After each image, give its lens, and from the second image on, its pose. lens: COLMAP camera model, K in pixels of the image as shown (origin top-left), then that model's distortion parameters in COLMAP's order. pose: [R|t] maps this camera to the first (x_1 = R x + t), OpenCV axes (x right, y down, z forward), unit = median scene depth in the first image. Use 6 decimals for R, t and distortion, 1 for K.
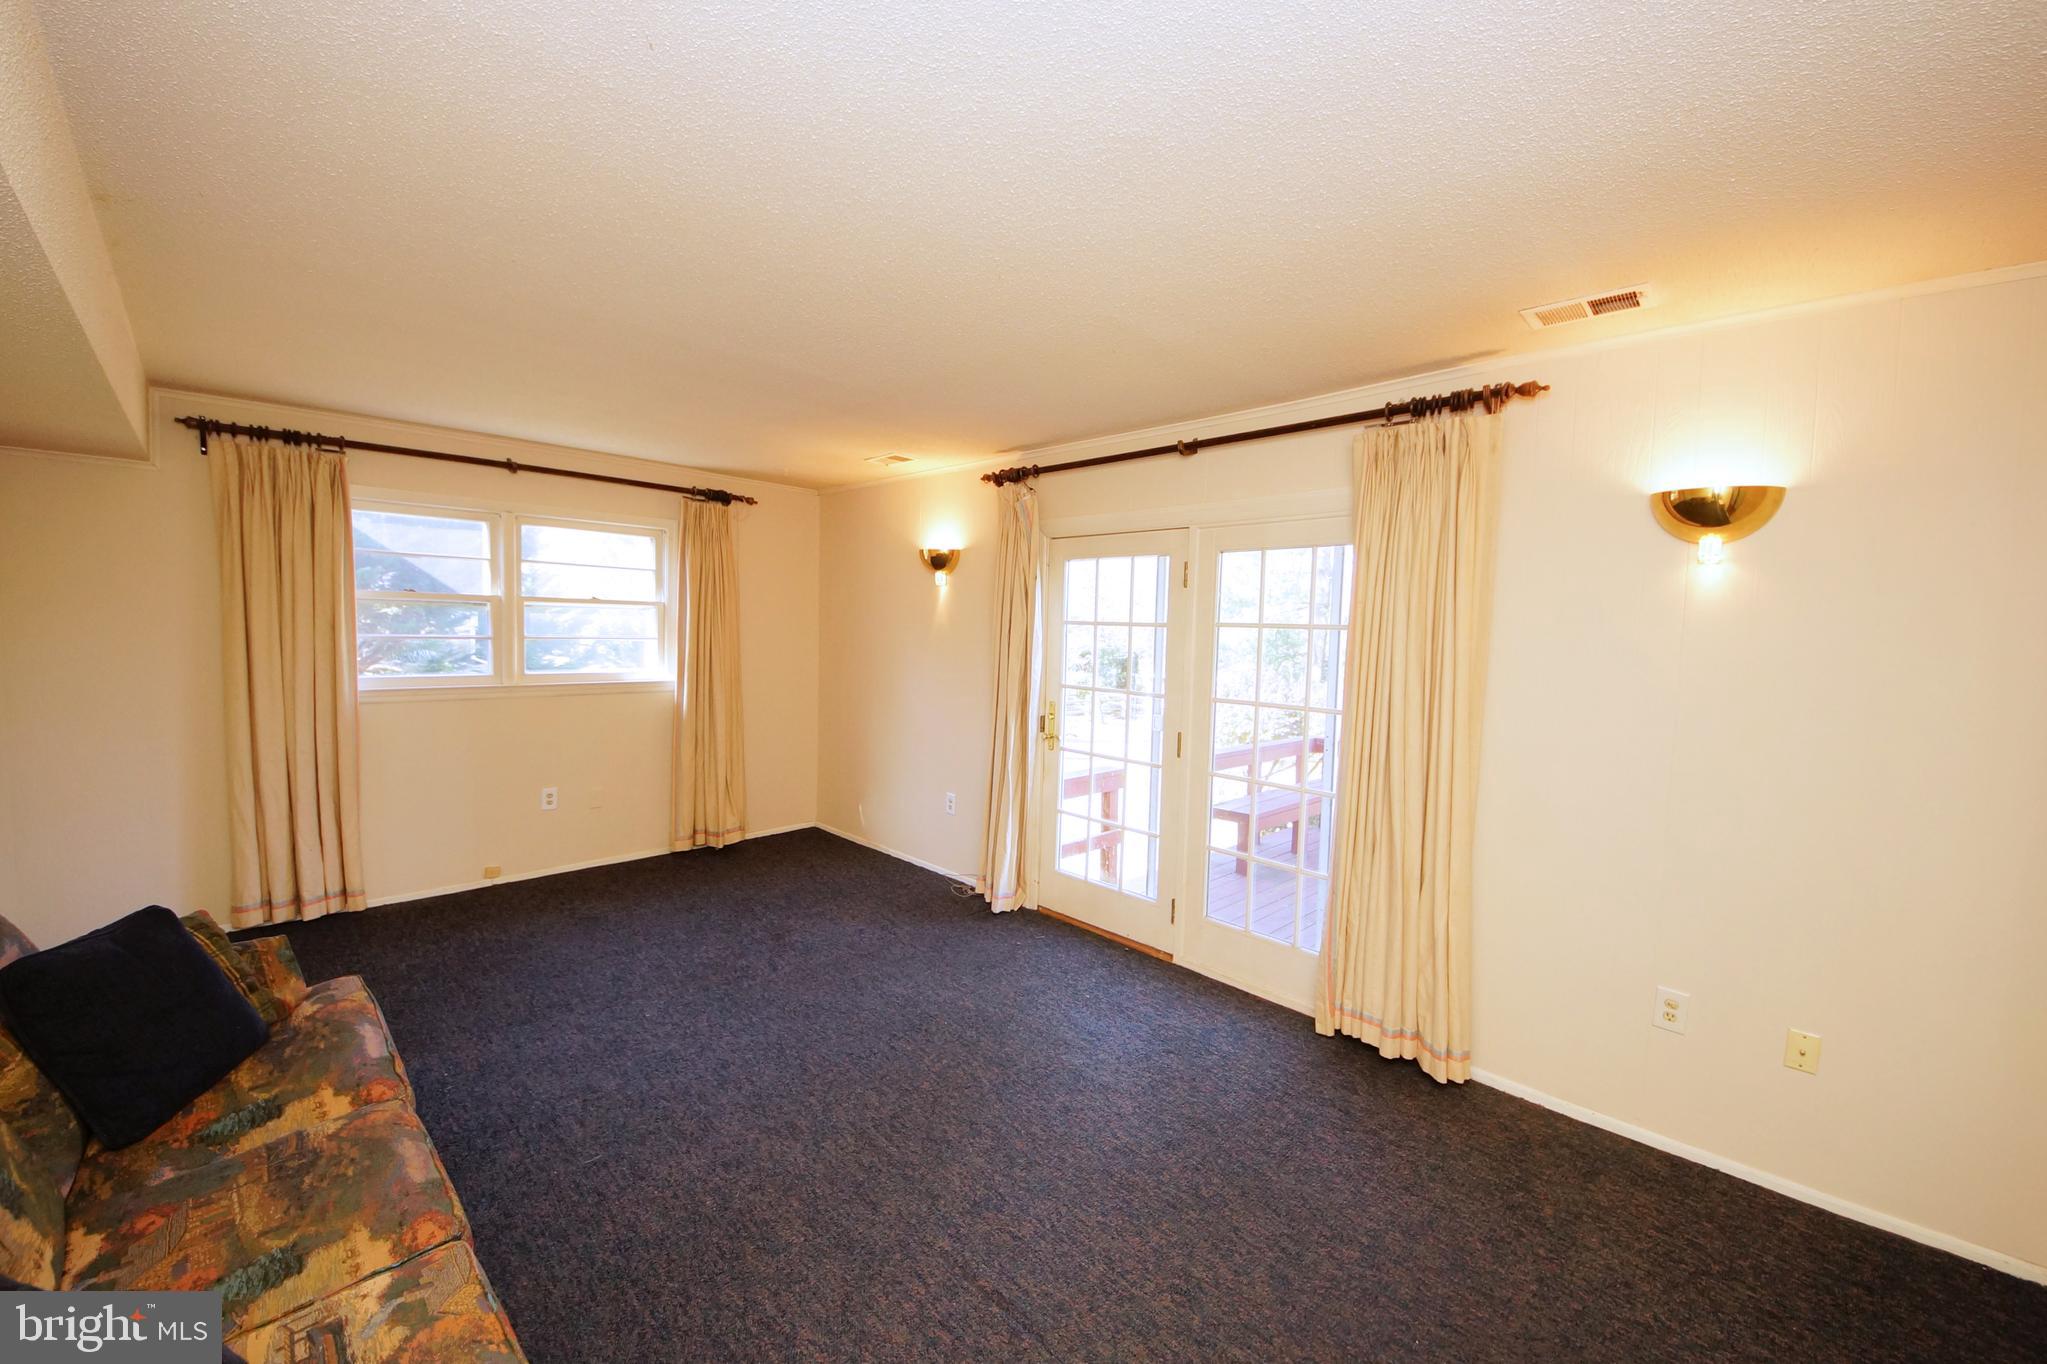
lens RADIAL K [[794.8, 0, 1031.8], [0, 794.8, 668.8], [0, 0, 1]] dist [0.016416, -0.012460]
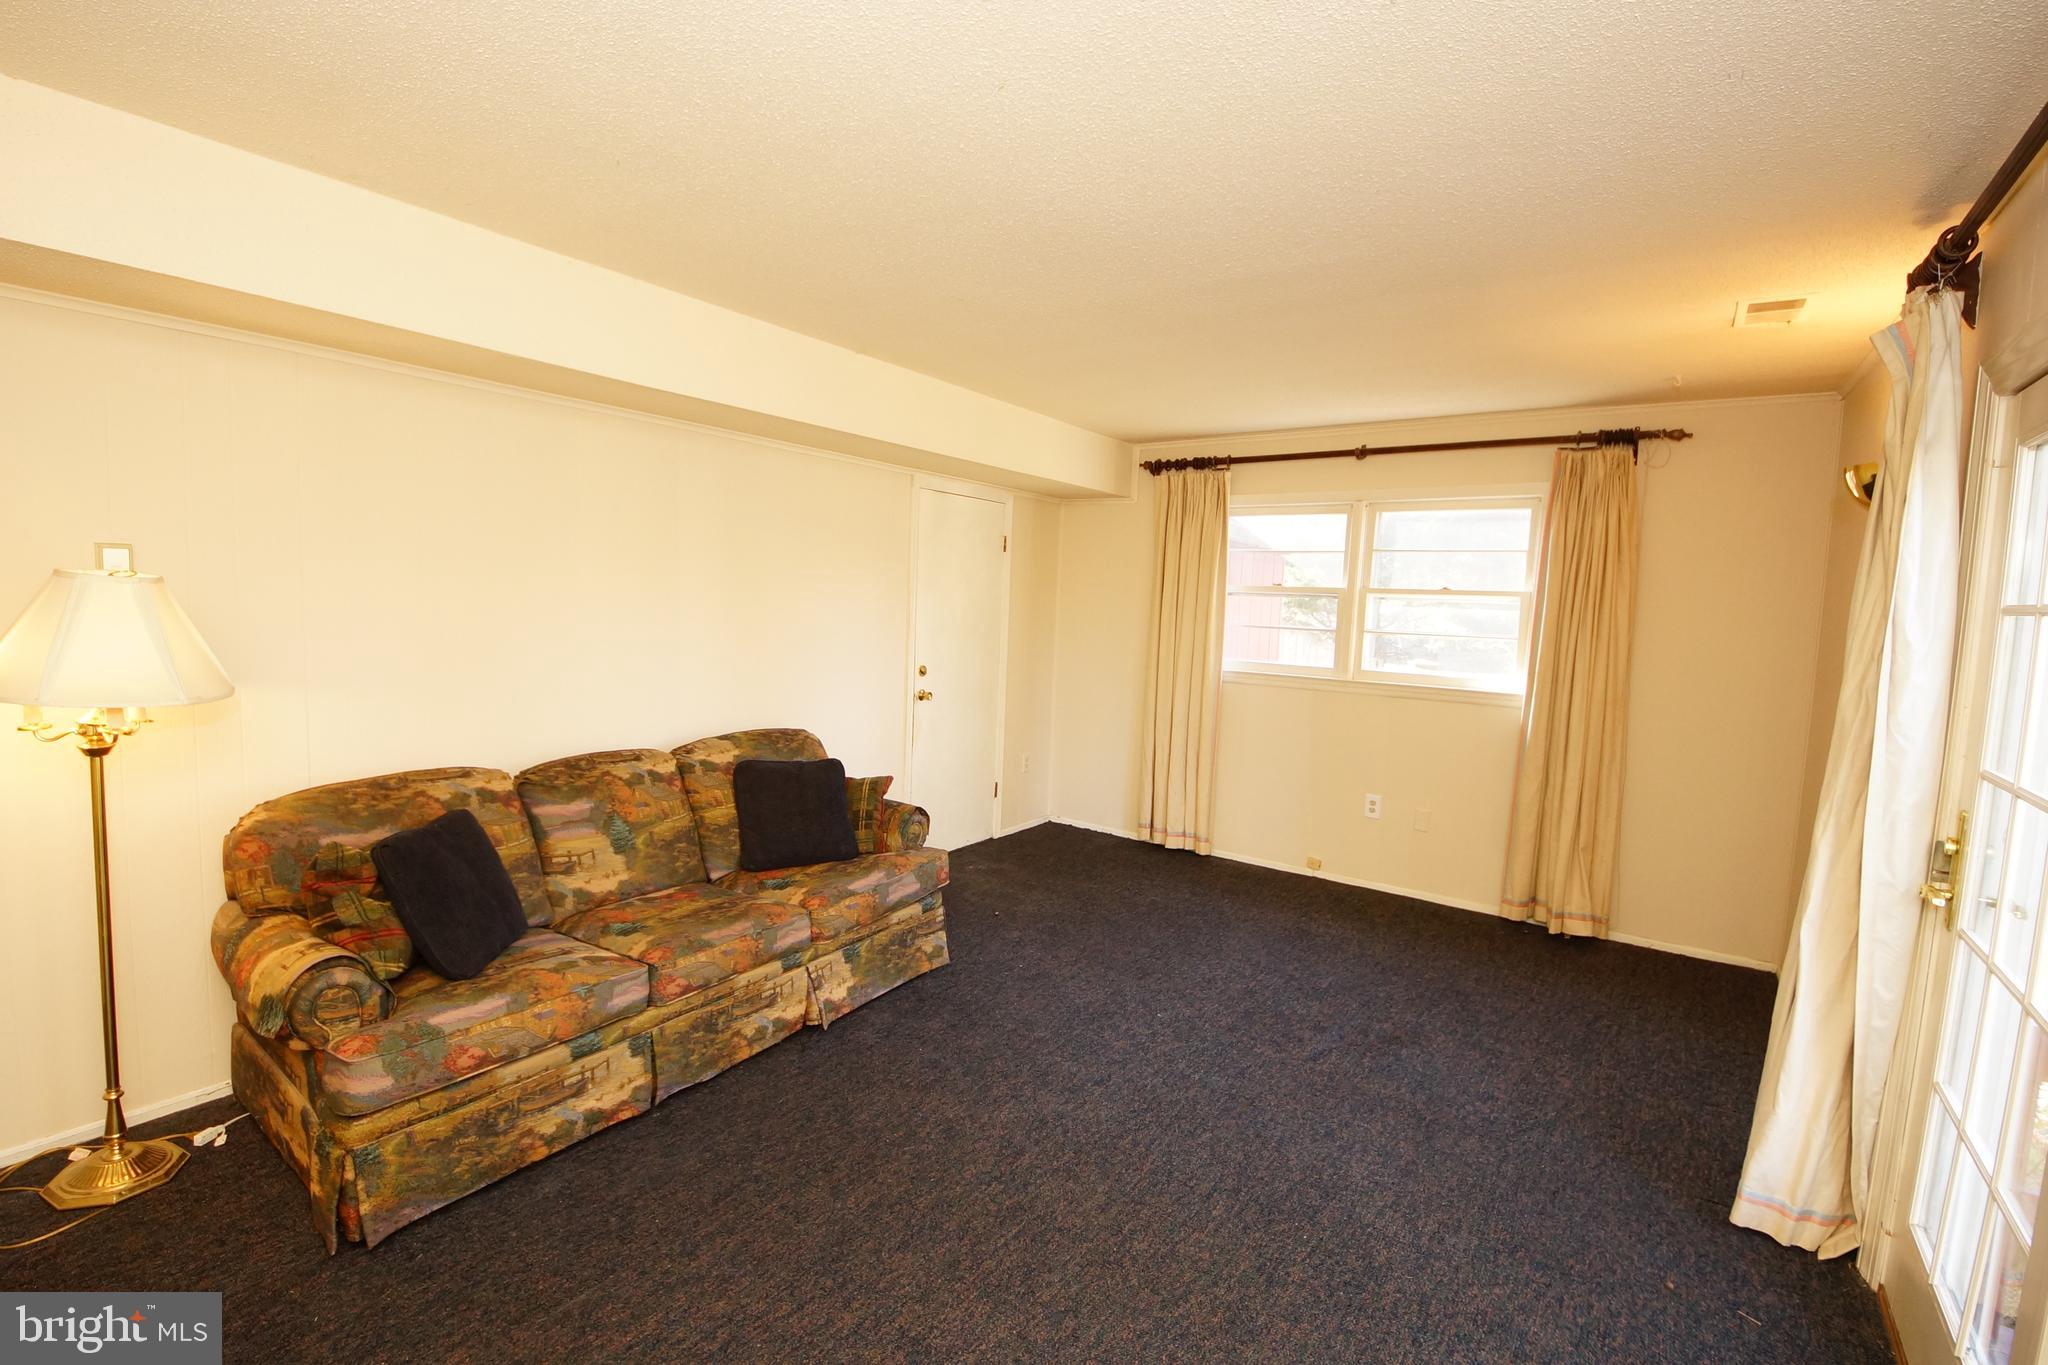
lens RADIAL K [[896.8, 0, 1018.6], [0, 896.8, 672.2], [0, 0, 1]] dist [0.035432, -0.026962]
pose [[0.162381, 0.064468, -0.984620, 0.426088], [-0.084210, 0.995128, 0.051268, -0.013206], [0.983128, 0.074590, 0.167019, 0.503422]]
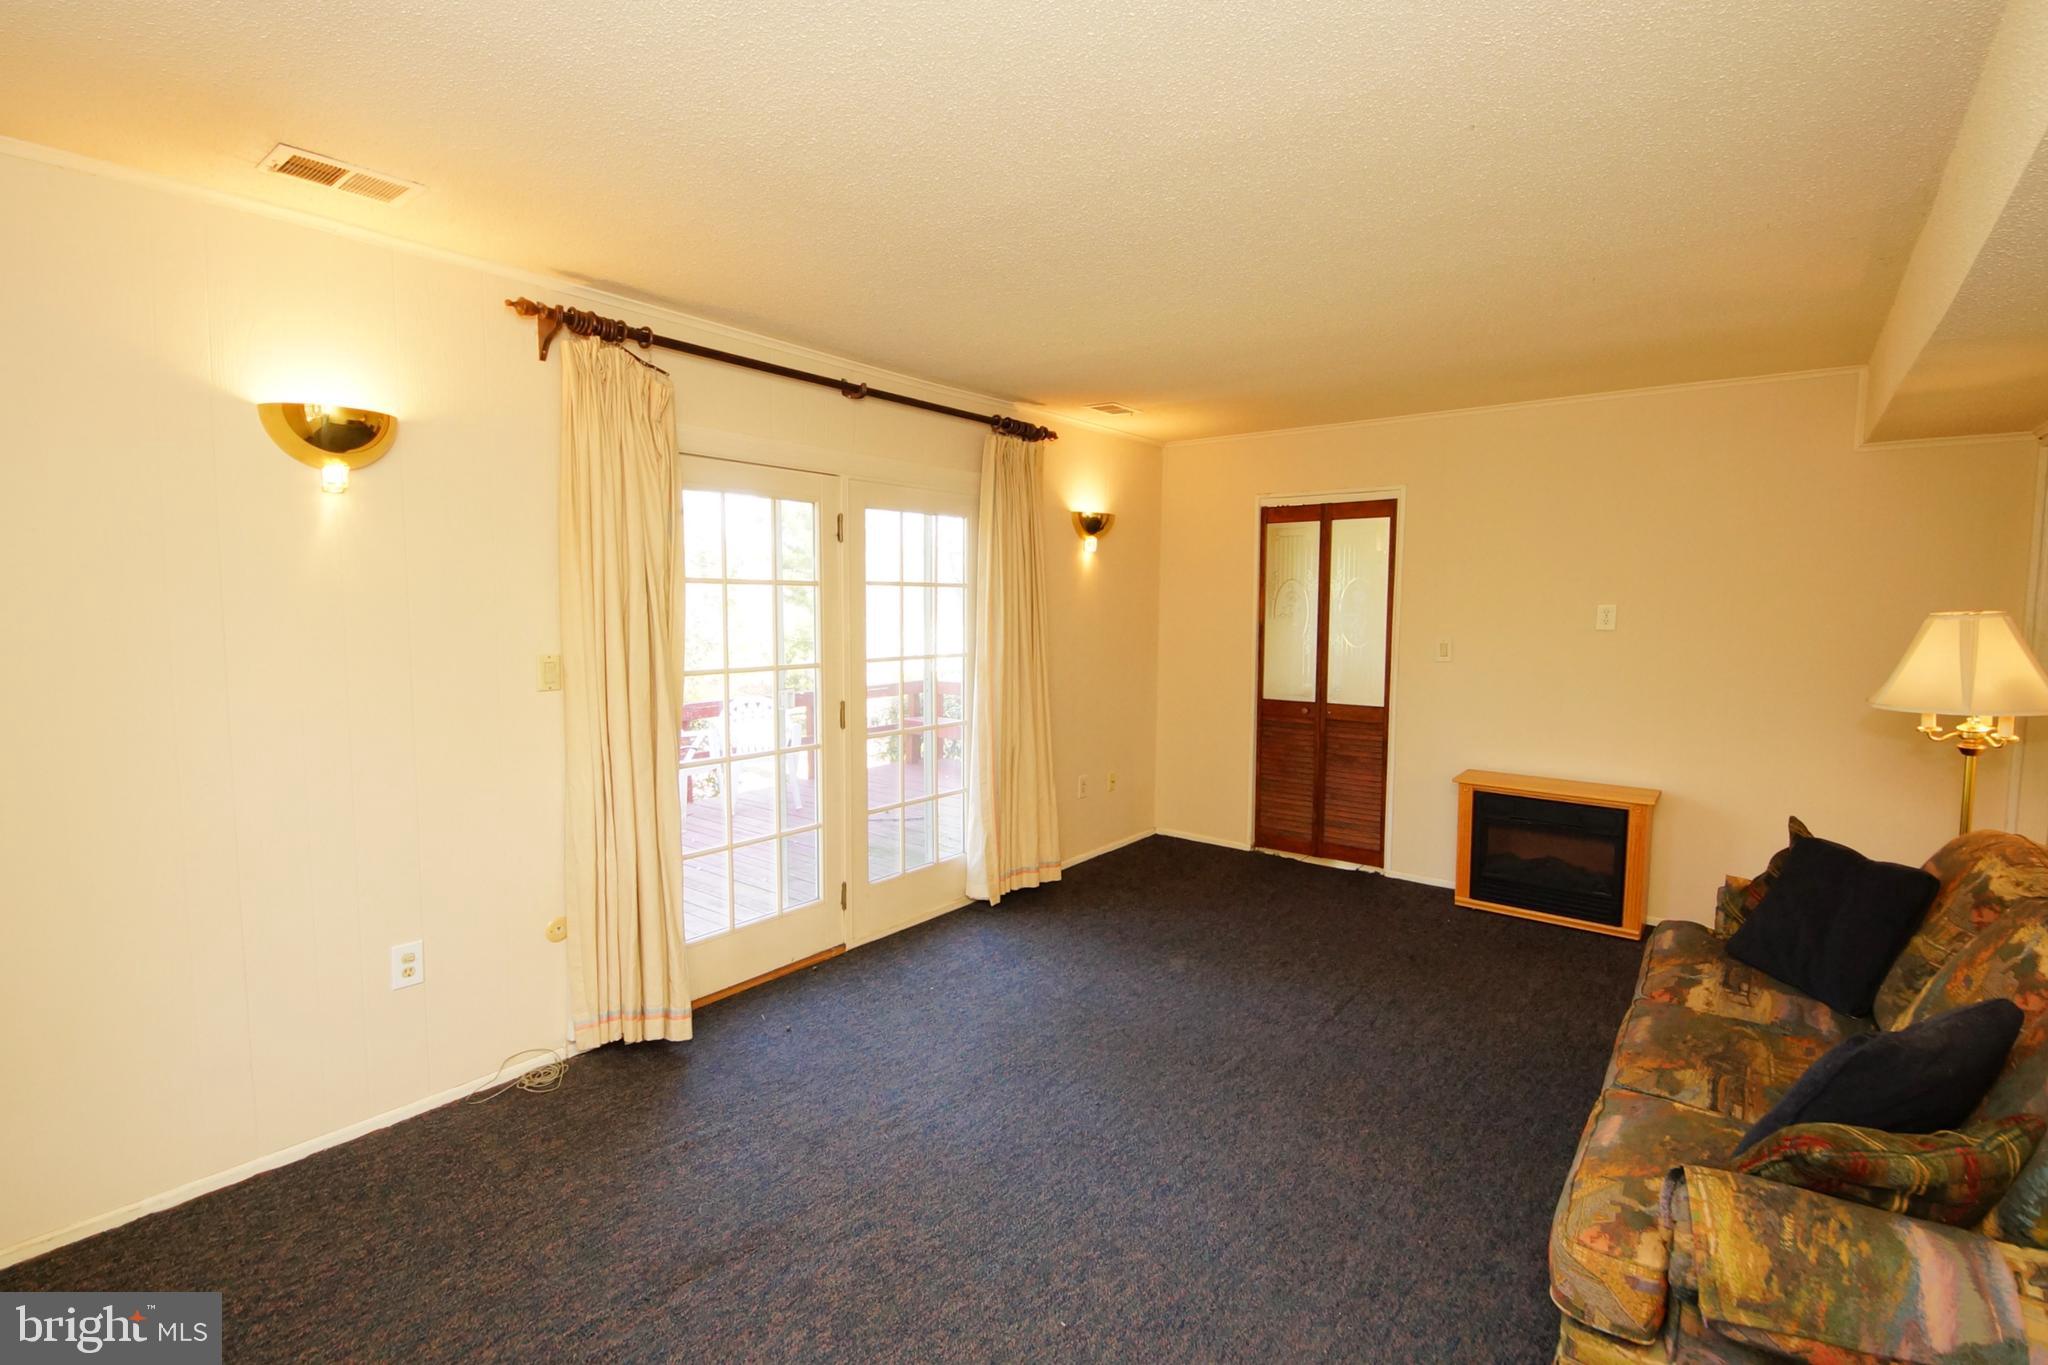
lens RADIAL K [[949.3, 0, 1022.5], [0, 949.3, 675.0], [0, 0, 1]] dist [0.051023, -0.023342]
pose [[-0.116007, -0.113677, 0.986722, -0.870047], [0.038631, 0.992161, 0.118846, -0.068928], [-0.992497, 0.051904, -0.110706, 0.870608]]
